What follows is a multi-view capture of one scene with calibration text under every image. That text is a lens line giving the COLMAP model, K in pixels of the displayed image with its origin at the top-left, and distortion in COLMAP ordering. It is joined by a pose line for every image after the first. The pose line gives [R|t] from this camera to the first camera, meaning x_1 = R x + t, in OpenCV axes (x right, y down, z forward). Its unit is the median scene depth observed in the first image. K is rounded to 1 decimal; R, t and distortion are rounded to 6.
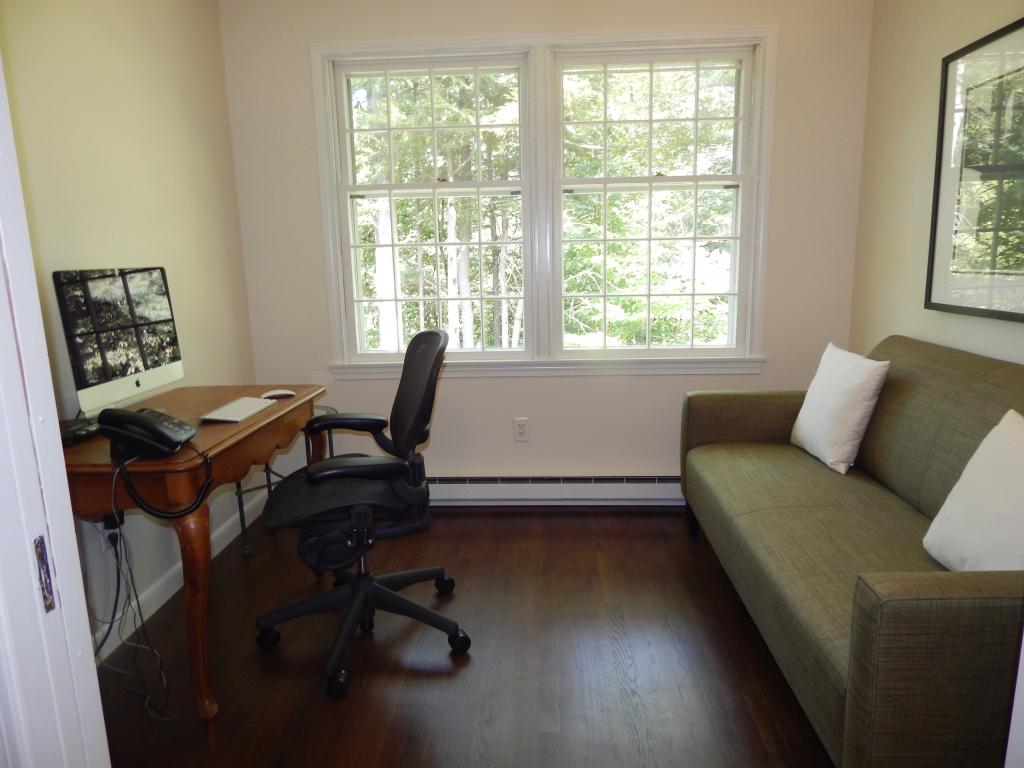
lens RADIAL K [[670.5, 0, 516.6], [0, 670.5, 379.7], [0, 0, 1]] dist [-0.008016, -0.004637]
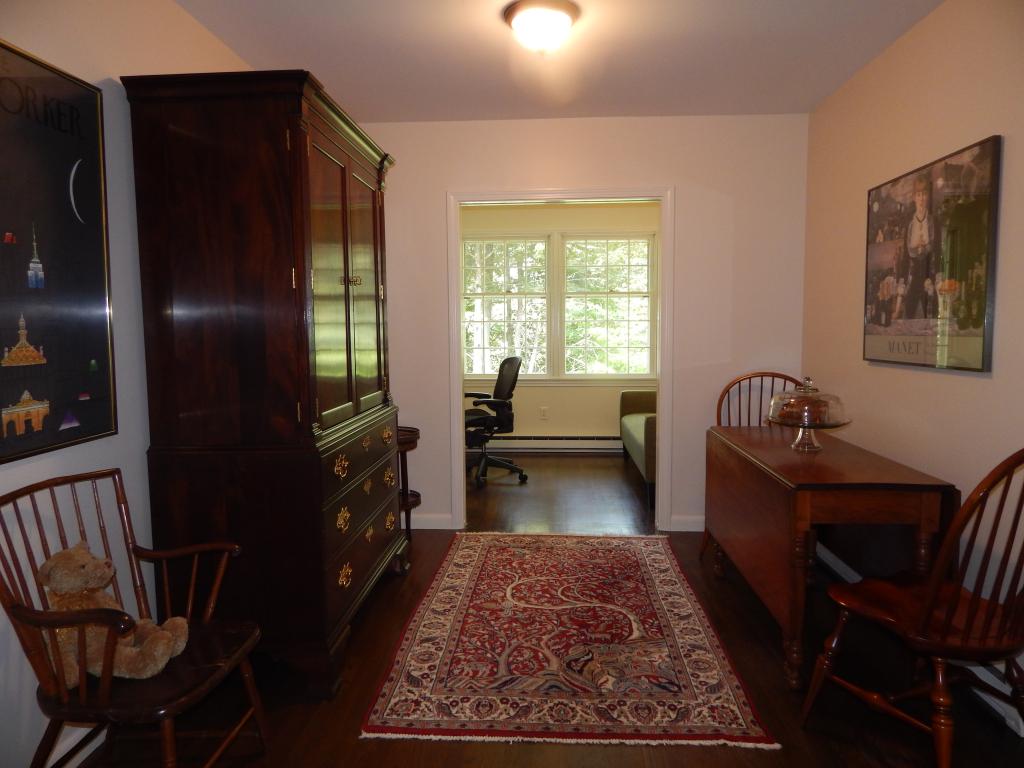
lens RADIAL K [[670.5, 0, 509.6], [0, 670.5, 385.5], [0, 0, 1]] dist [-0.008016, -0.004637]
pose [[0.999735, 0.015506, -0.017014, -0.067724], [-0.017042, 0.995411, -0.094160, 0.195026], [0.015475, 0.094425, 0.995412, -1.087374]]
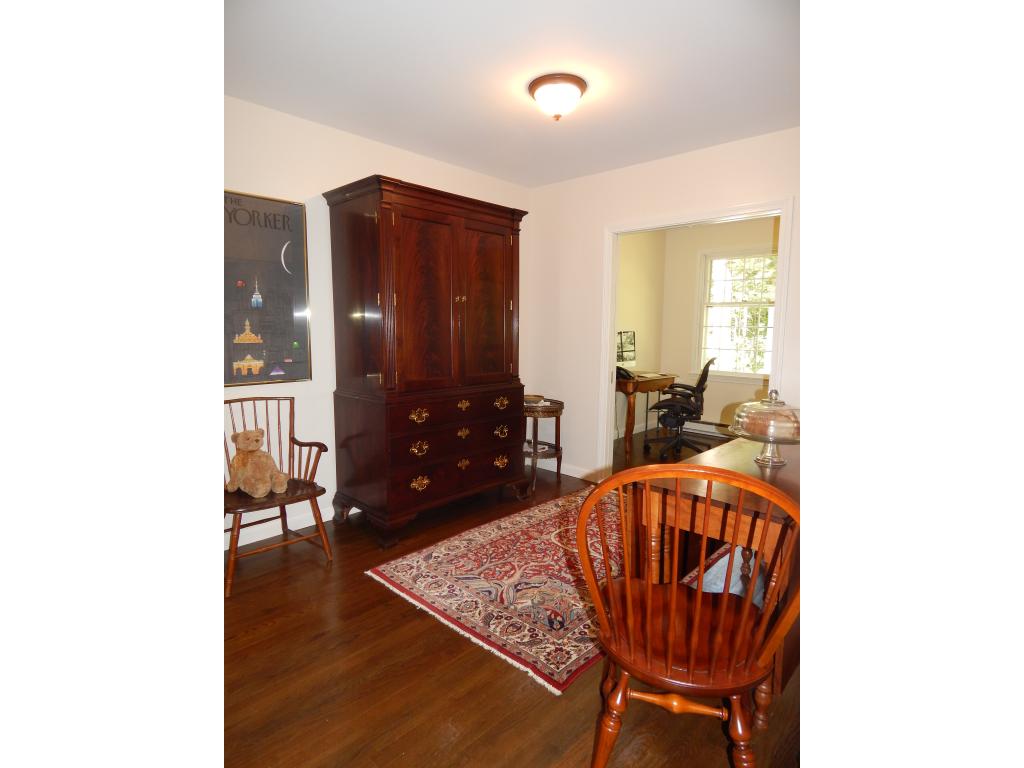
lens RADIAL K [[507.4, 0, 514.7], [0, 507.4, 381.8], [0, 0, 1]] dist [-0.017635, -0.000307]
pose [[0.757357, 0.107080, -0.644162, 0.480779], [-0.149686, 0.988665, -0.011642, 0.139511], [0.635613, 0.105239, 0.764801, -0.917328]]
